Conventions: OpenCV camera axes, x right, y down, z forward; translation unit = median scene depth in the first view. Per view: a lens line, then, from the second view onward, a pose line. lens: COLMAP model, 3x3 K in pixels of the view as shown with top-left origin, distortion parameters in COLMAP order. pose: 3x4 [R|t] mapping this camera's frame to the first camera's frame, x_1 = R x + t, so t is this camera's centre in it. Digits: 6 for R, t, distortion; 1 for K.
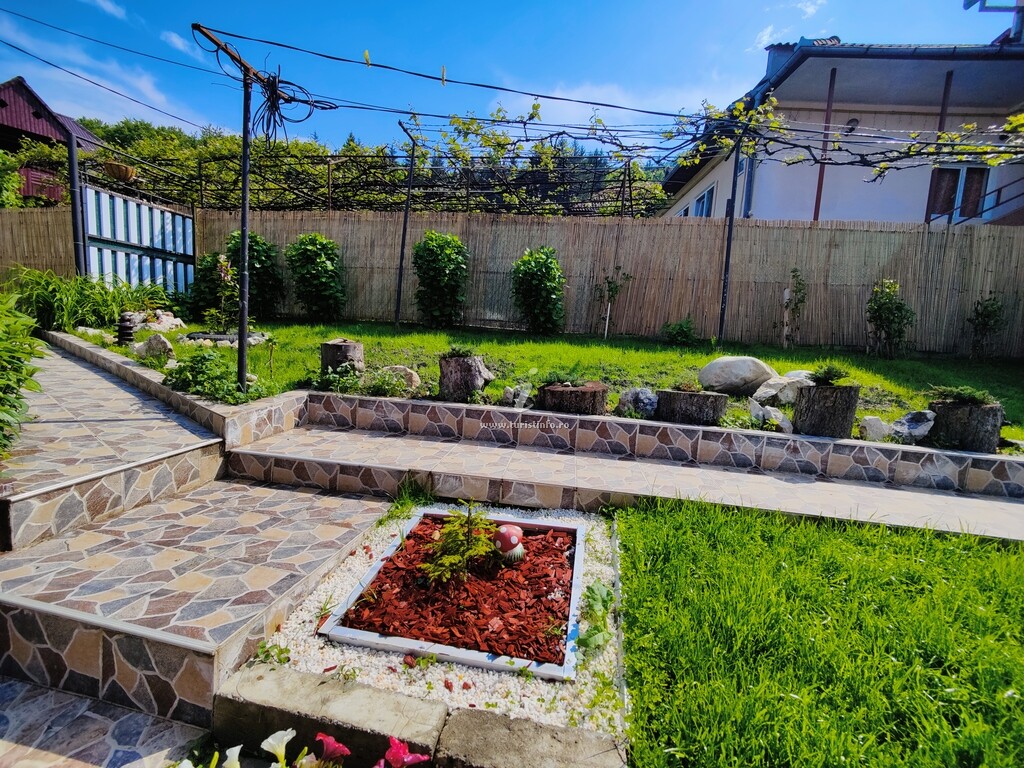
lens RADIAL K [[446.8, 0, 515.6], [0, 446.8, 389.1], [0, 0, 1]] dist [-0.006475, -0.000353]
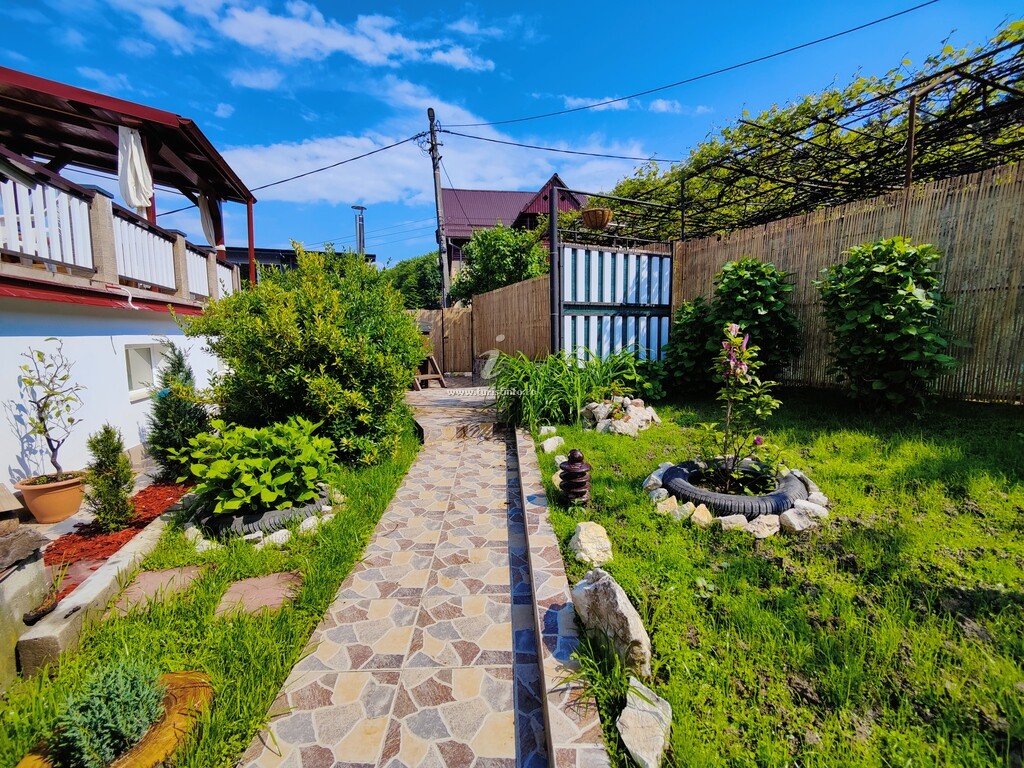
lens RADIAL K [[446.8, 0, 507.8], [0, 446.8, 382.2], [0, 0, 1]] dist [-0.006475, -0.000353]
pose [[0.587629, 0.023327, -0.808794, -0.292335], [-0.057203, 0.998281, -0.012769, -0.156425], [0.807106, 0.053769, 0.587953, 0.368690]]
